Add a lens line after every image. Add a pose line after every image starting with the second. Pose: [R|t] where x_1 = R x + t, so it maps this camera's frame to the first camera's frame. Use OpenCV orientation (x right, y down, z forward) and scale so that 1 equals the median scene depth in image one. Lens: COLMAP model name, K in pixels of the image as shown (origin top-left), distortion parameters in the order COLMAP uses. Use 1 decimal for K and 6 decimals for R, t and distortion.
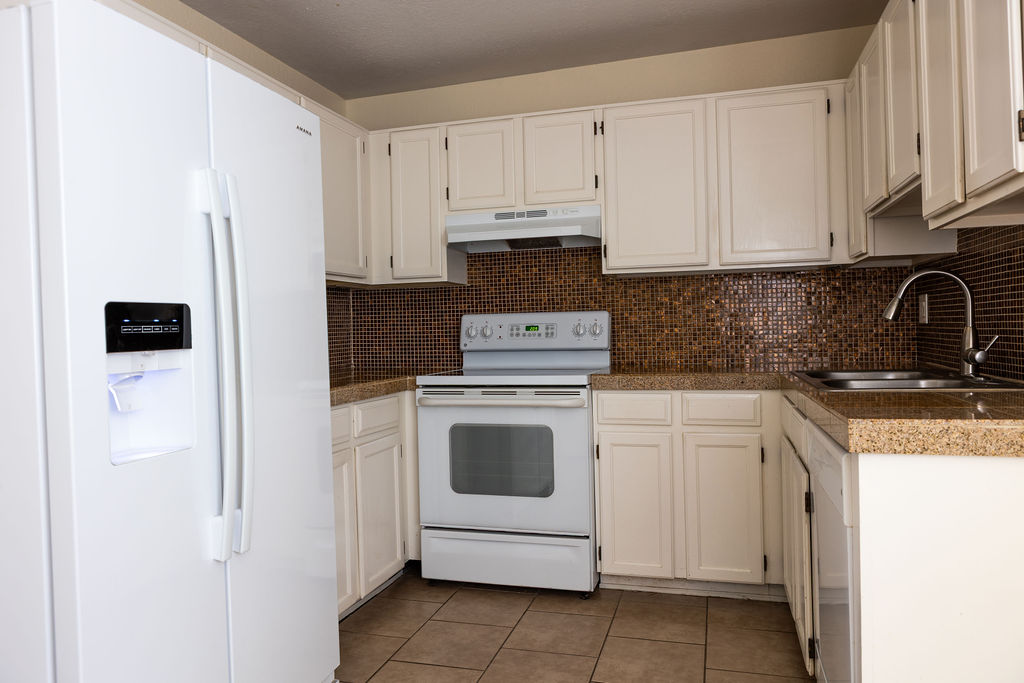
lens RADIAL K [[706.7, 0, 512.0], [0, 706.7, 341.5], [0, 0, 1]] dist [-0.020904, 0.004769]
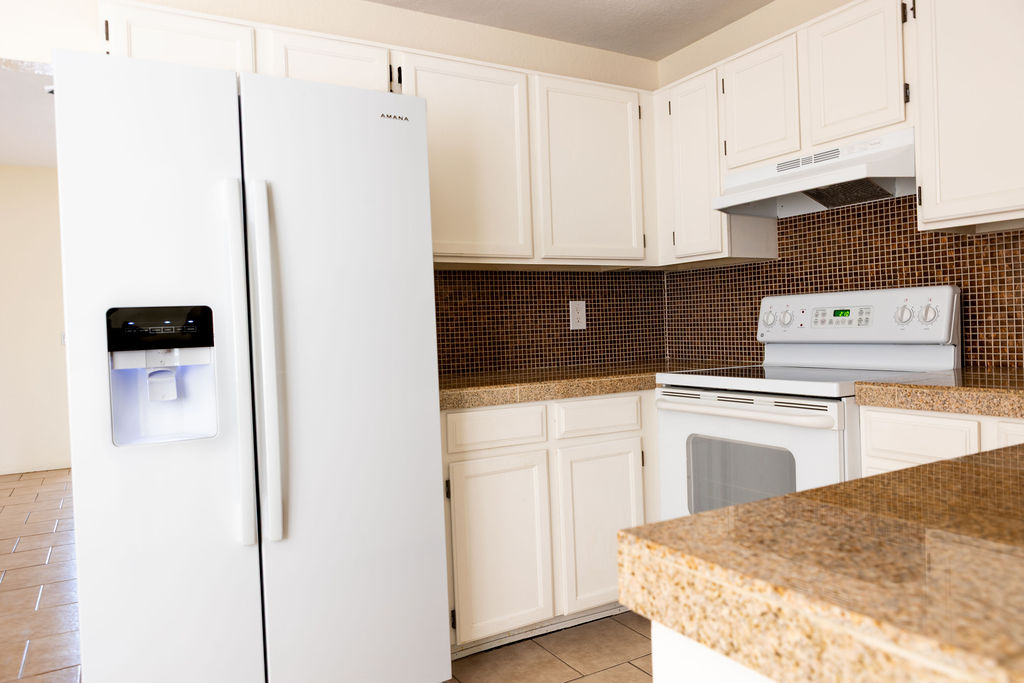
lens RADIAL K [[706.7, 0, 512.0], [0, 706.7, 341.5], [0, 0, 1]] dist [-0.020904, 0.004769]
pose [[0.728104, 0.011768, -0.685365, 0.281025], [0.006959, 0.999674, 0.024558, -0.009523], [0.685431, -0.022650, 0.727785, 0.234766]]
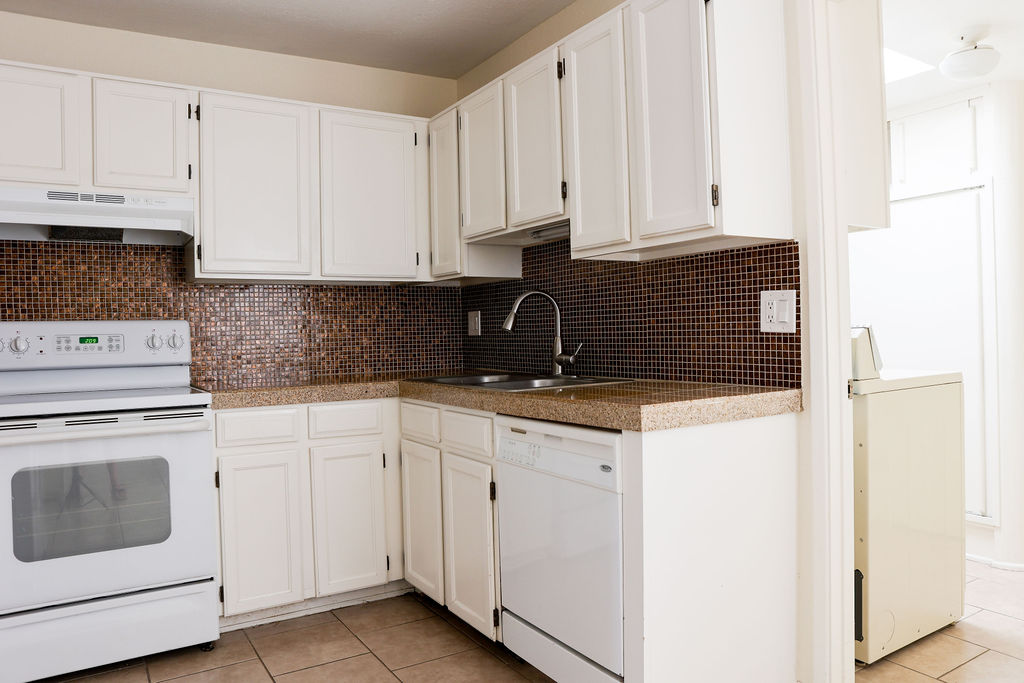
lens RADIAL K [[721.3, 0, 512.0], [0, 721.3, 341.5], [0, 0, 1]] dist [-0.130218, 0.099715]
pose [[0.666673, -0.001804, 0.745348, -0.240844], [0.019087, 0.999710, -0.014652, 0.003525], [-0.745106, 0.023995, 0.666514, 0.117760]]
